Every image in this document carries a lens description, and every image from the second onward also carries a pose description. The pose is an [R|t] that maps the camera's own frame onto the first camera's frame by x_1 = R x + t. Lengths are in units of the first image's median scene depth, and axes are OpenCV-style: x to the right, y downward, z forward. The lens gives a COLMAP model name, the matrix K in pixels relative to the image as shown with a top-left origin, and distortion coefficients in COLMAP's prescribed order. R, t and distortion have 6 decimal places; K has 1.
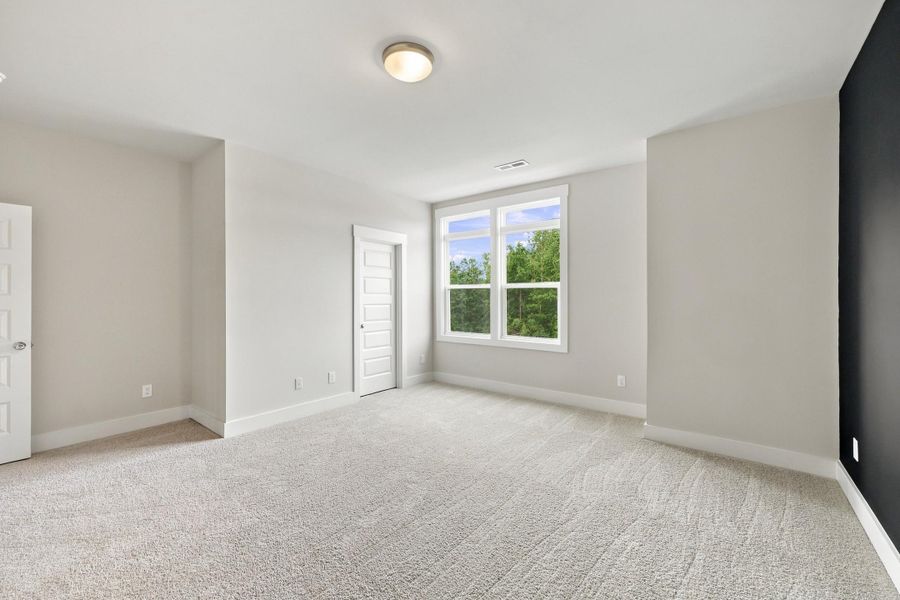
lens RADIAL K [[363.9, 0, 450.6], [0, 363.9, 297.7], [0, 0, 1]] dist [0.001195, 0.000419]
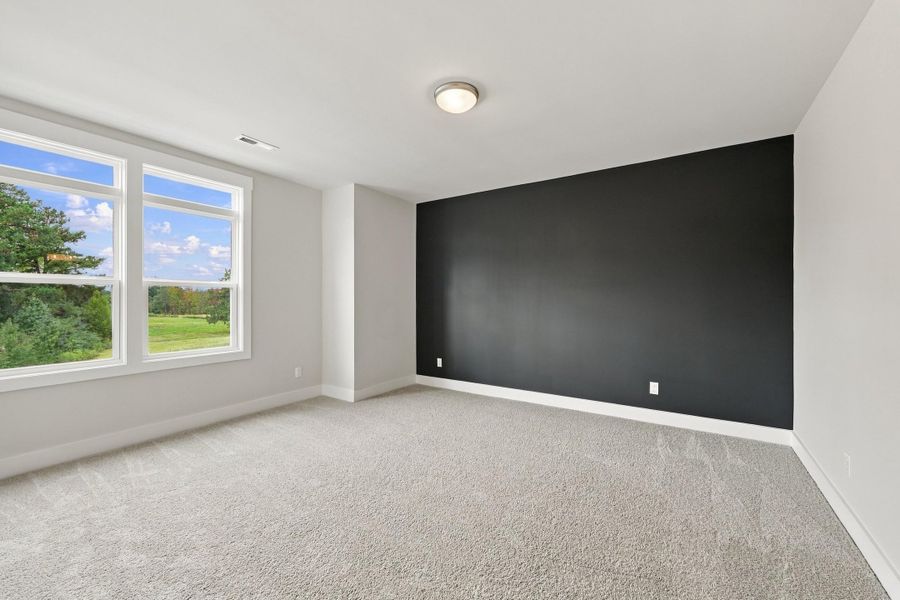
lens RADIAL K [[363.9, 0, 450.6], [0, 363.9, 297.7], [0, 0, 1]] dist [0.001195, 0.000419]
pose [[-0.073845, -0.000661, 0.997270, -0.697656], [-0.000632, 1.000000, 0.000616, -0.004666], [-0.997270, -0.000585, -0.073845, 0.598374]]
